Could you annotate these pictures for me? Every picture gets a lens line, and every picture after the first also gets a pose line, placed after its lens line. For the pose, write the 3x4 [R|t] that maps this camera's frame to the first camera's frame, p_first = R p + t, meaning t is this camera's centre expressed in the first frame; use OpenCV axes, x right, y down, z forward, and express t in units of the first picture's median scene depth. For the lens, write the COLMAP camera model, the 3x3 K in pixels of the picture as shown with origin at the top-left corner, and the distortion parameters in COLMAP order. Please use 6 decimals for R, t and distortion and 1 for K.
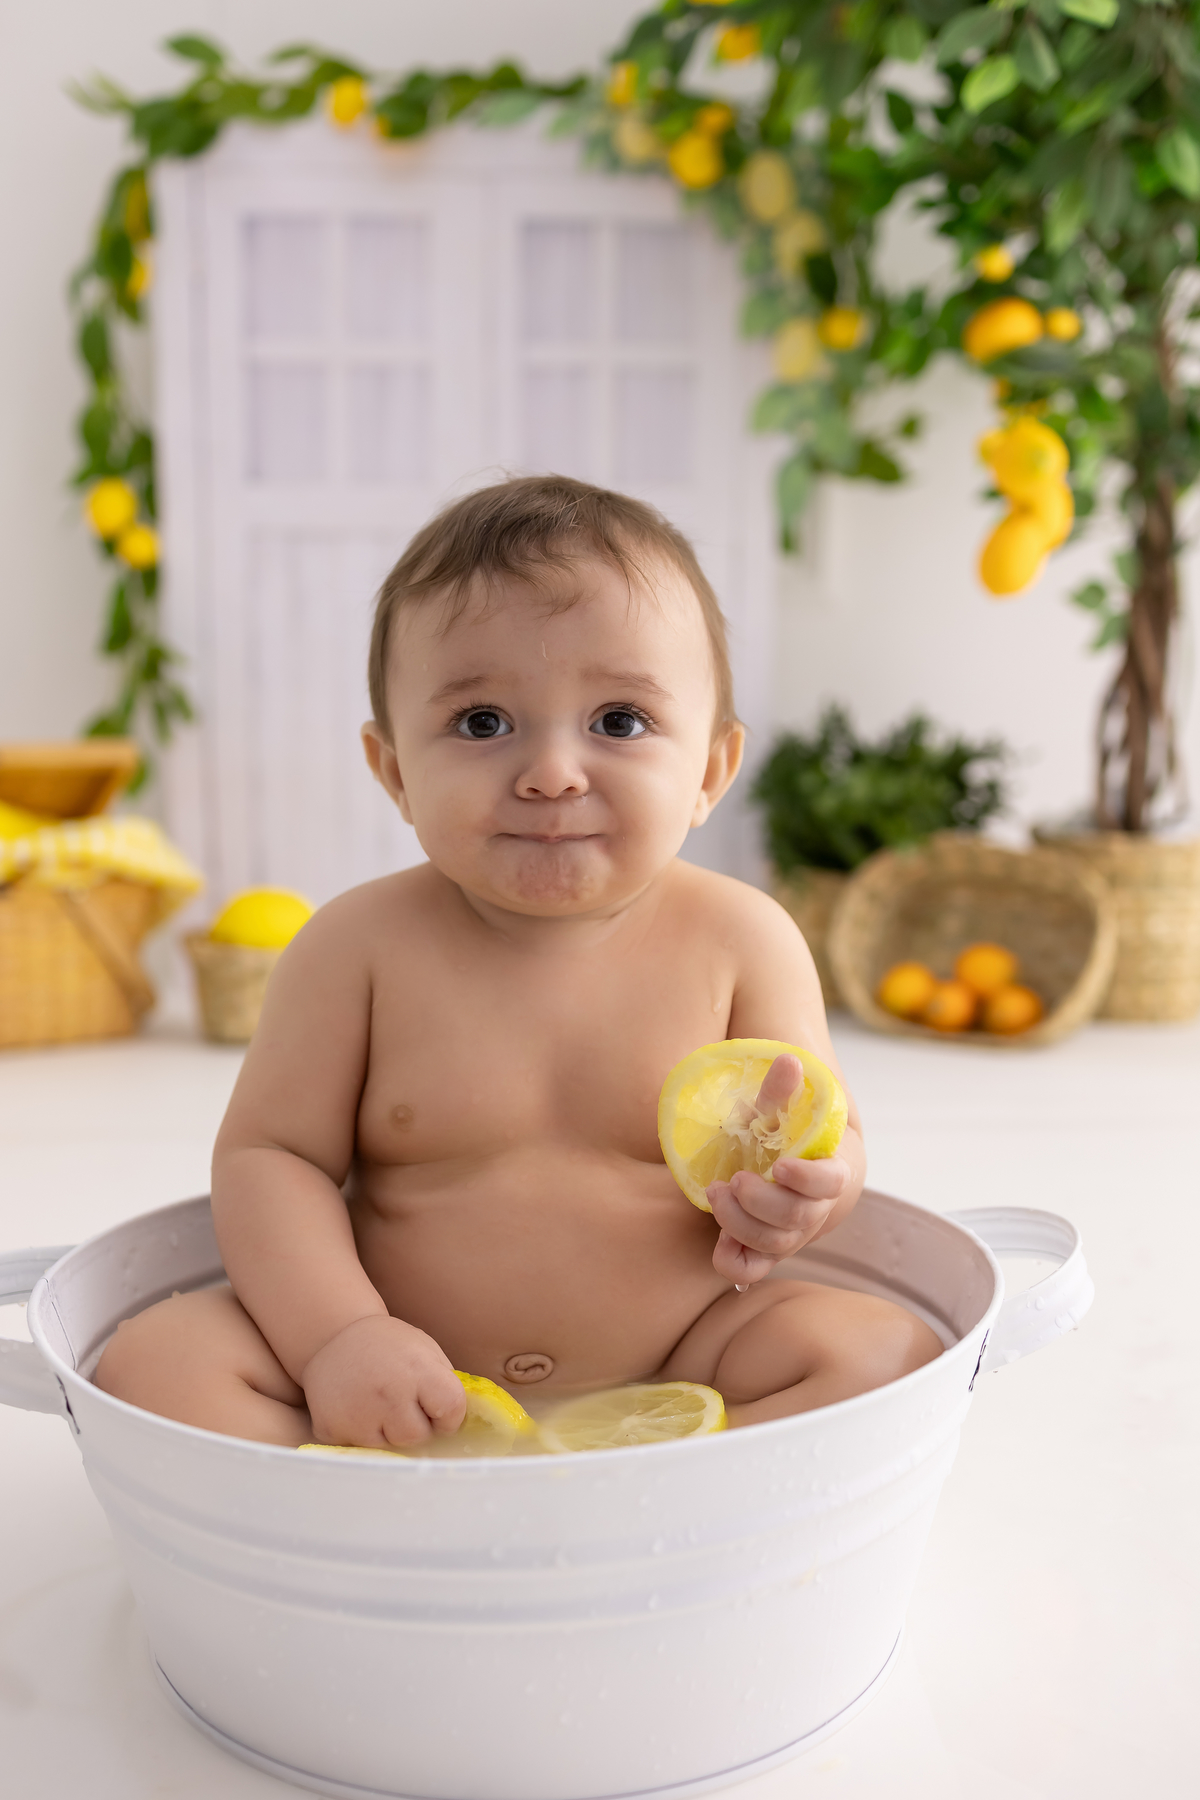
lens RADIAL K [[1837.3, 0, 600.0], [0, 1837.3, 900.0], [0, 0, 1]] dist [0.014728, -0.001152]
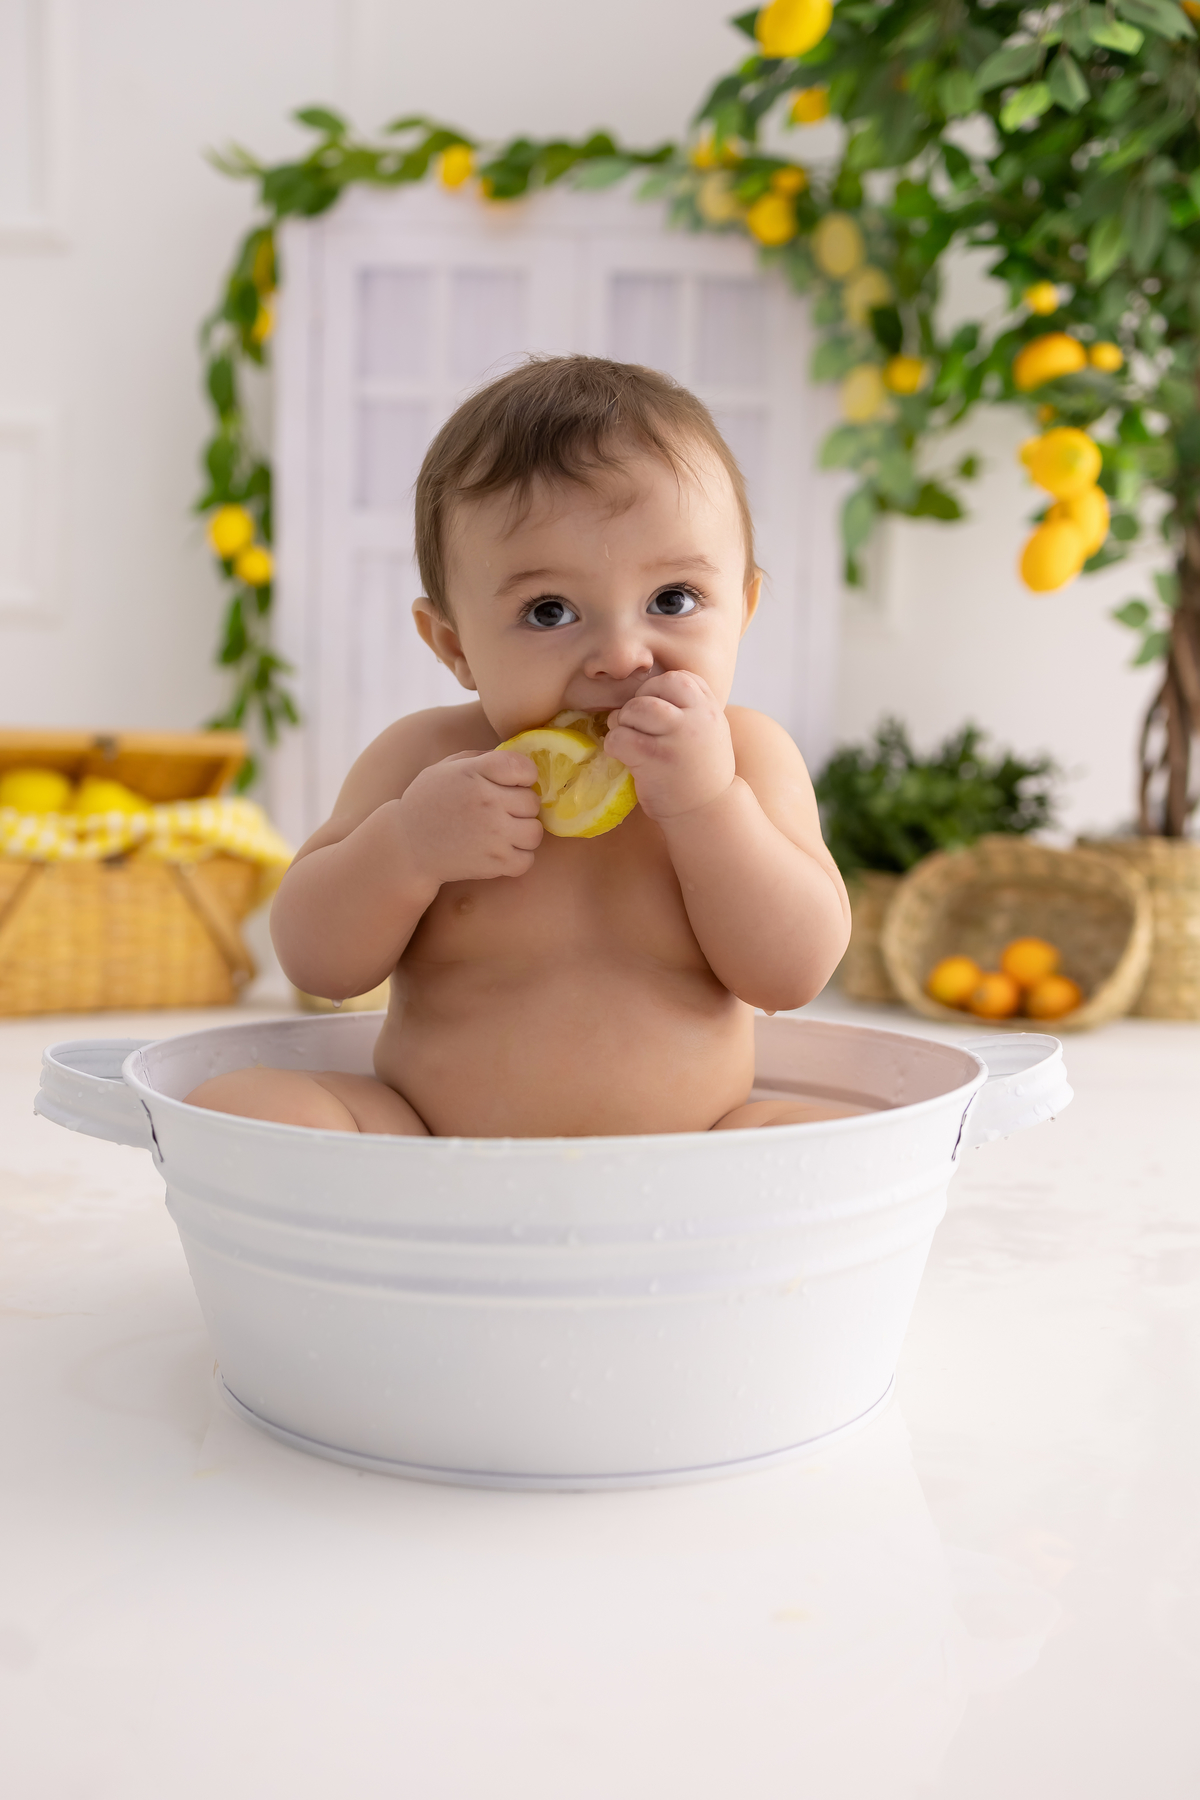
lens RADIAL K [[1765.3, 0, 600.0], [0, 1765.3, 900.0], [0, 0, 1]] dist [0.007411, -0.001887]
pose [[0.998430, 0.022310, -0.051387, 0.013405], [-0.024943, 0.998378, -0.051177, 0.057801], [0.050162, 0.052379, 0.997367, -0.028862]]
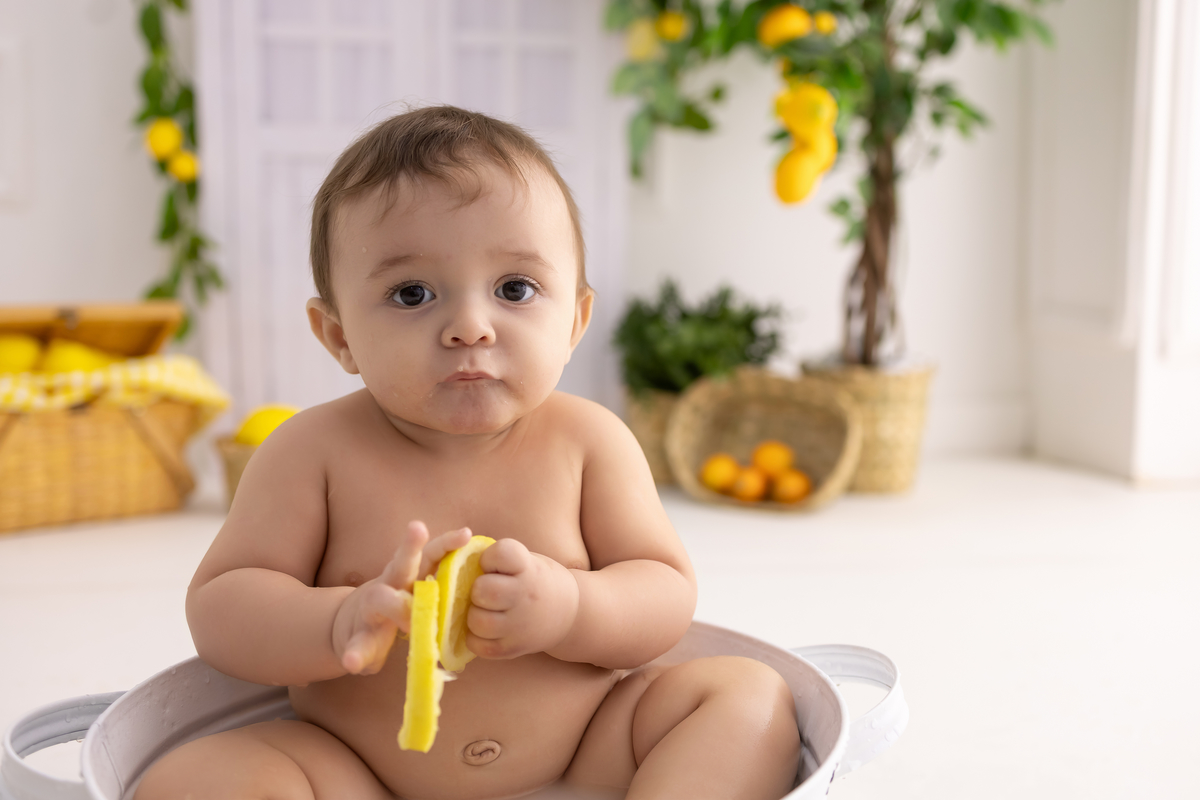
lens RADIAL K [[1190.7, 0, 600.0], [0, 1190.7, 400.0], [0, 0, 1]] dist [0.008749, -0.004214]
pose [[0.996217, -0.002832, 0.086858, -0.010756], [0.003569, 0.999959, -0.008327, -0.002195], [-0.086831, 0.008606, 0.996186, 0.056405]]
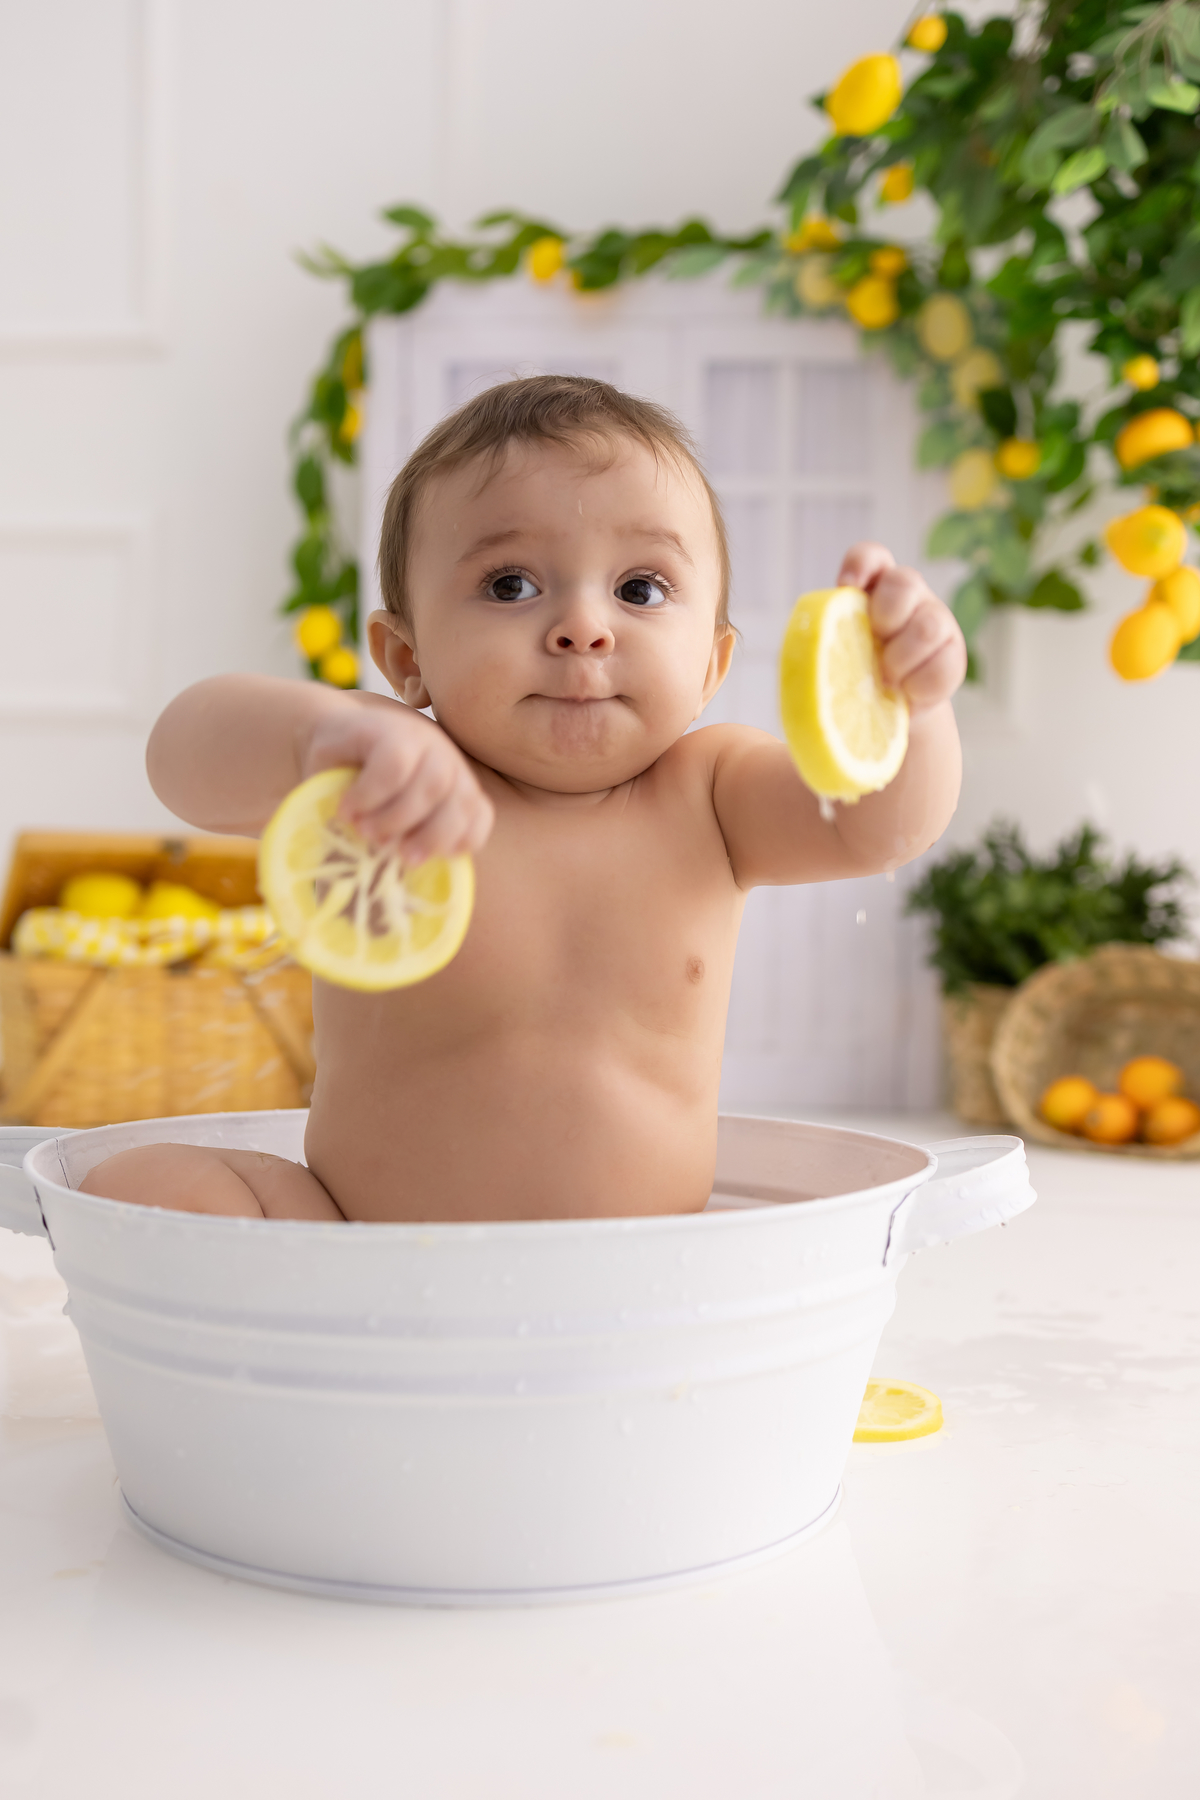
lens RADIAL K [[1874.5, 0, 600.0], [0, 1874.5, 900.0], [0, 0, 1]] dist [0.015218, 0.010221]
pose [[0.988279, 0.019464, -0.151413, 0.067898], [-0.037306, 0.992560, -0.115903, 0.065106], [0.148031, 0.120193, 0.981652, -0.029000]]
